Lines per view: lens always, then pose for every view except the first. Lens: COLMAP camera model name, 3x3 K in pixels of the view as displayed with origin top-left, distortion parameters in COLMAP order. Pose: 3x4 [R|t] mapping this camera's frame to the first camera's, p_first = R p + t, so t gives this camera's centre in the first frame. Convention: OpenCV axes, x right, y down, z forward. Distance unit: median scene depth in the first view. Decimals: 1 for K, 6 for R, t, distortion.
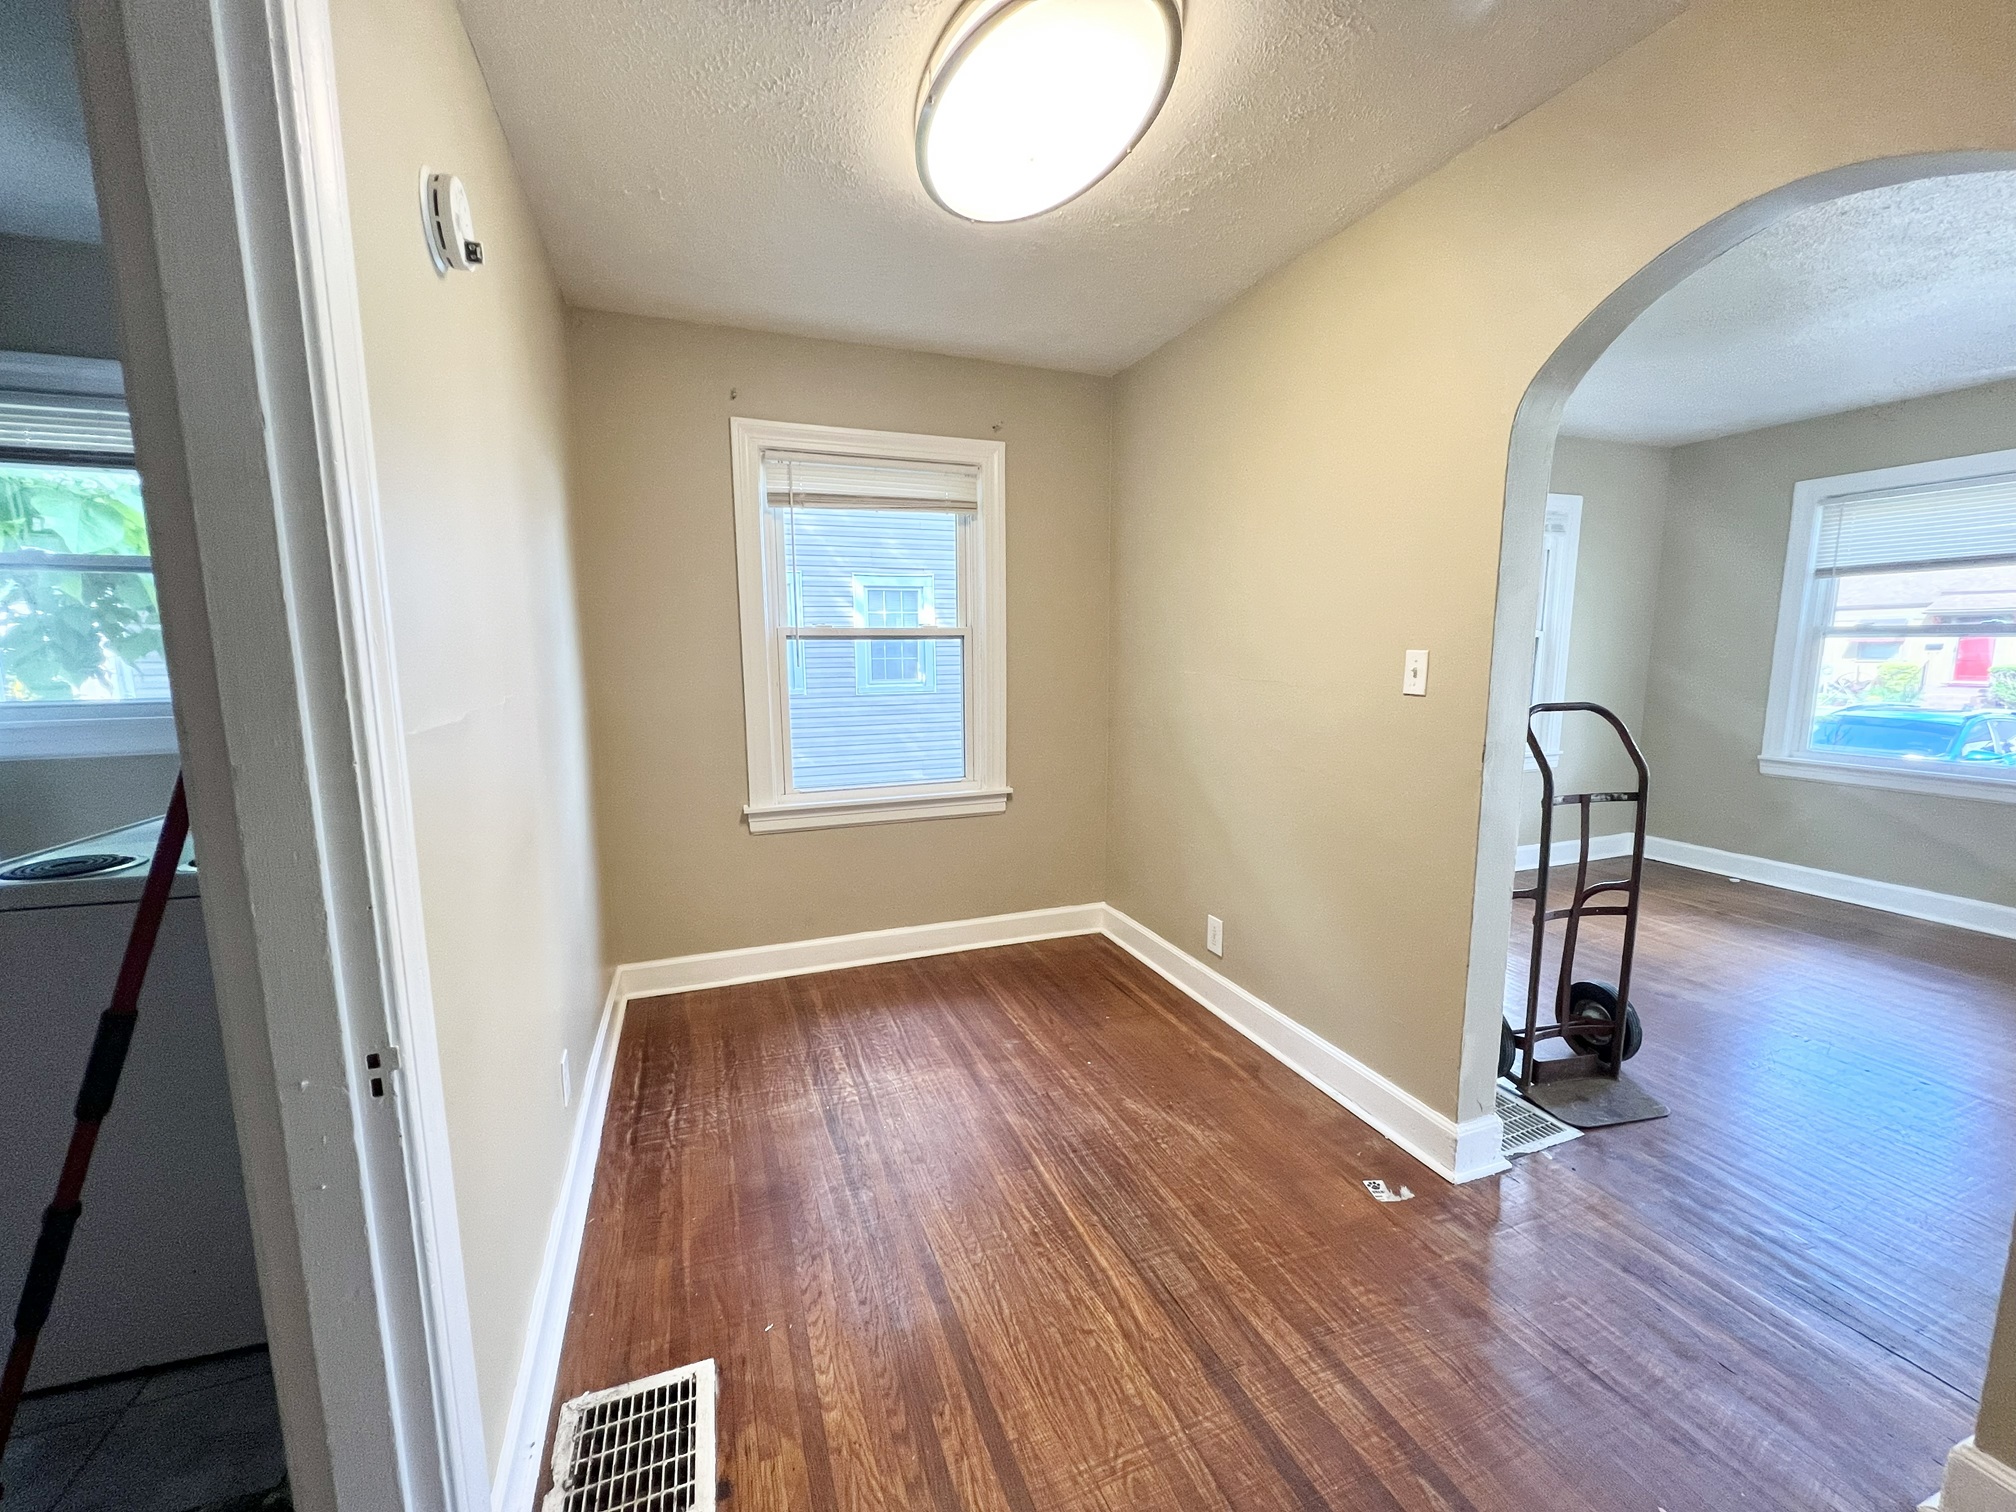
lens RADIAL K [[807.2, 0, 1008.0], [0, 807.2, 756.0], [0, 0, 1]] dist [0.002125, 0.000134]
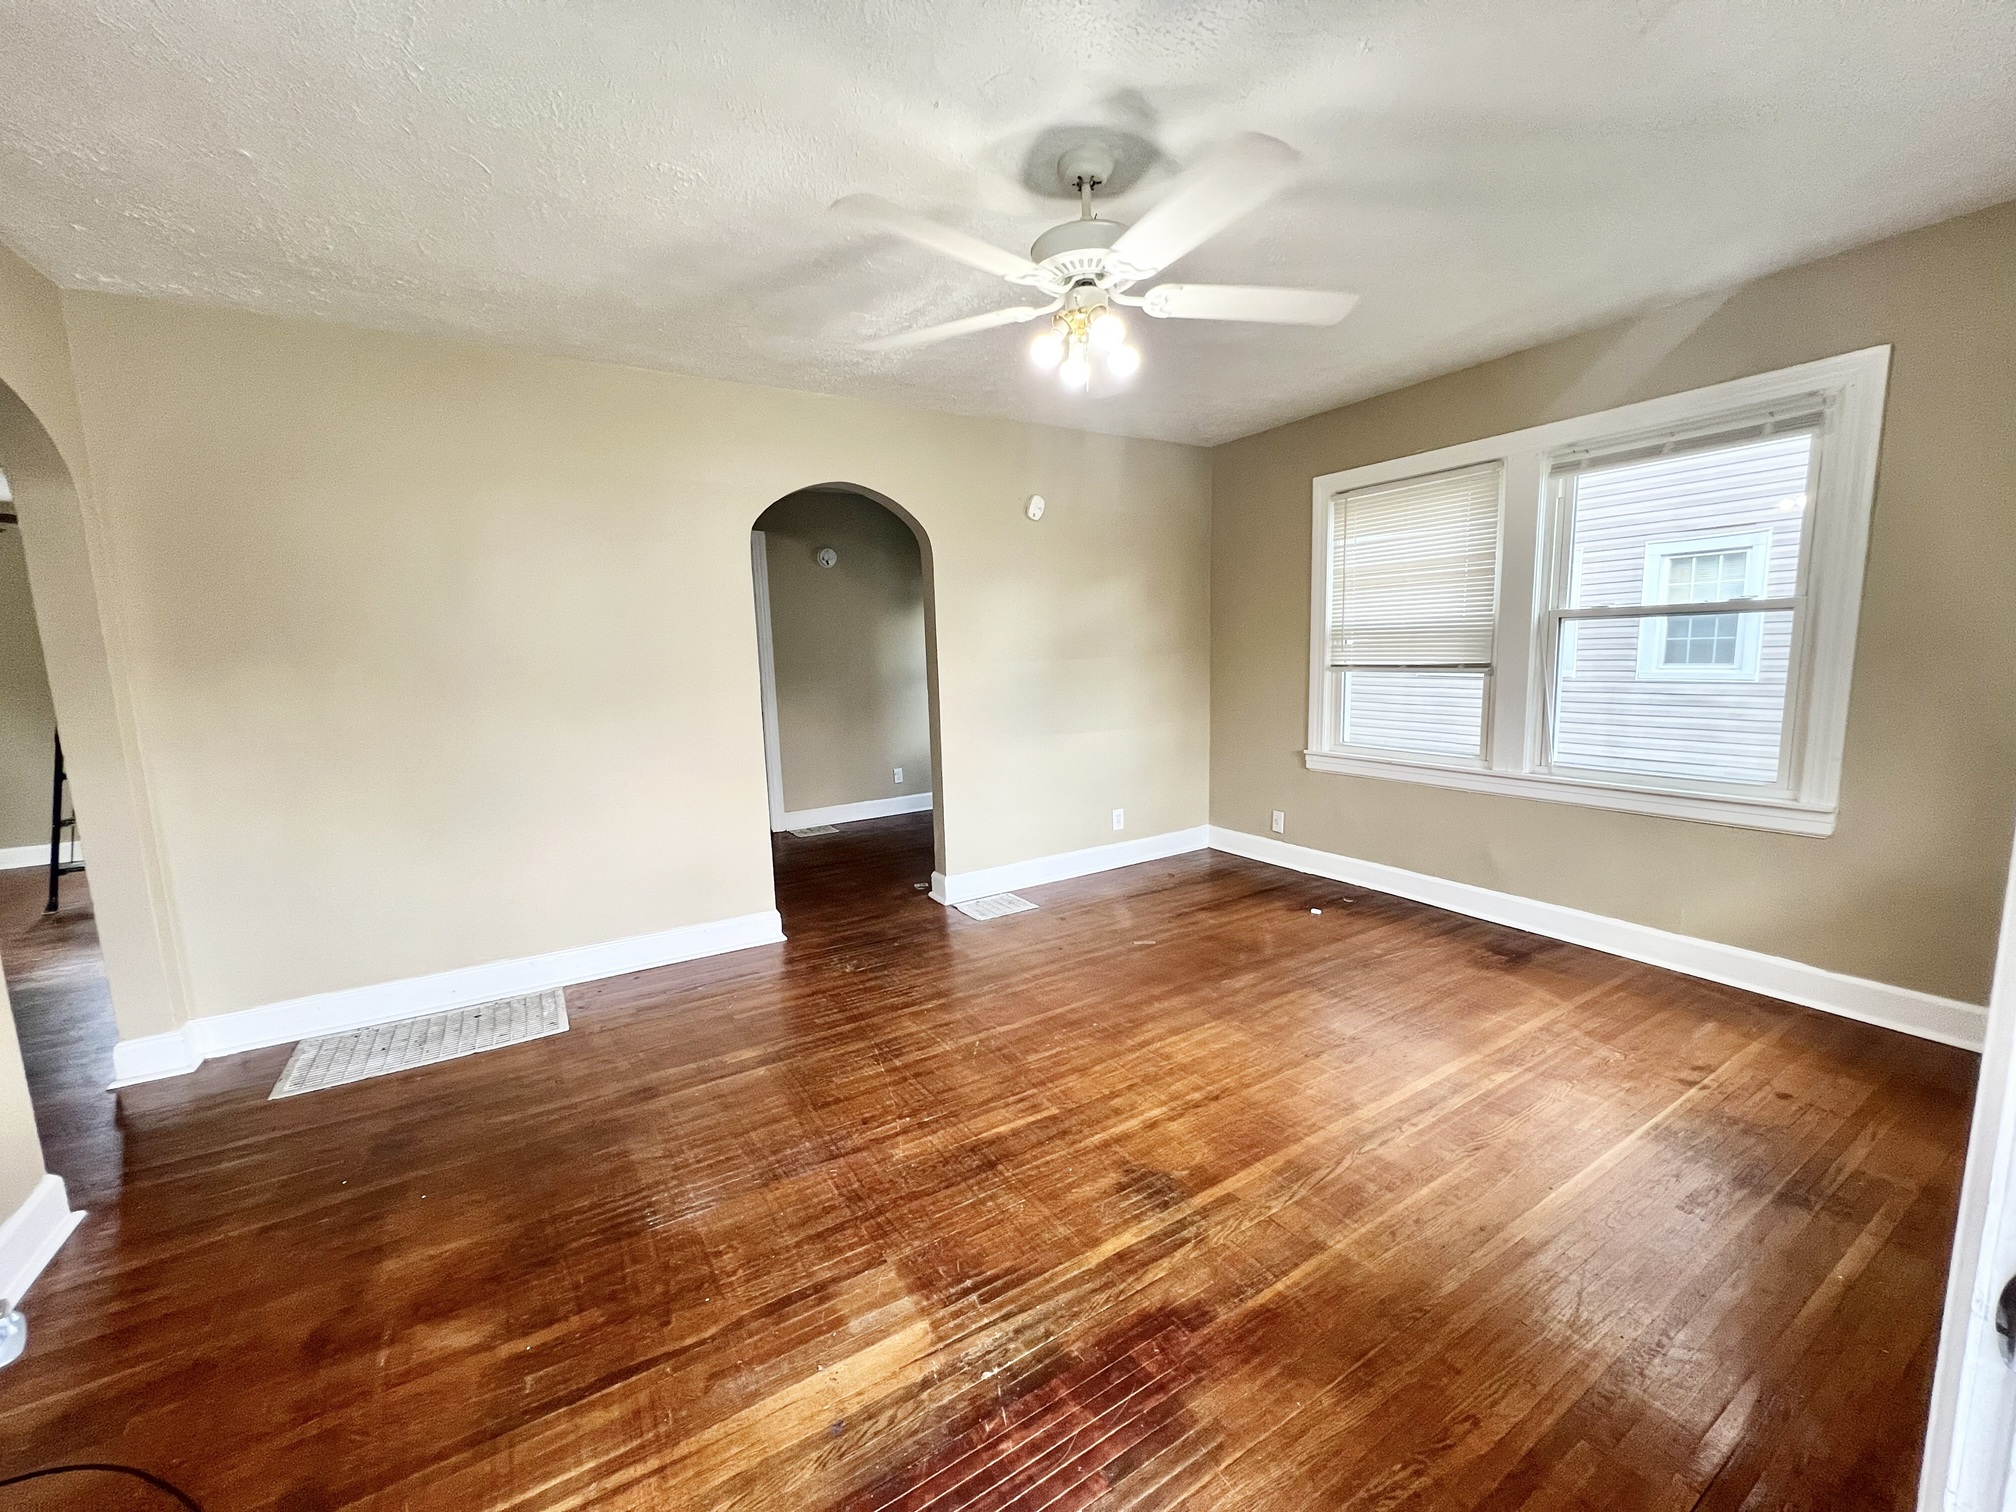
lens RADIAL K [[807.2, 0, 1008.0], [0, 807.2, 756.0], [0, 0, 1]] dist [0.002125, 0.000134]
pose [[0.185486, 0.138534, -0.972833, 0.566483], [-0.099928, 0.987539, 0.121575, -0.030710], [0.977553, 0.074663, 0.197018, 0.148430]]
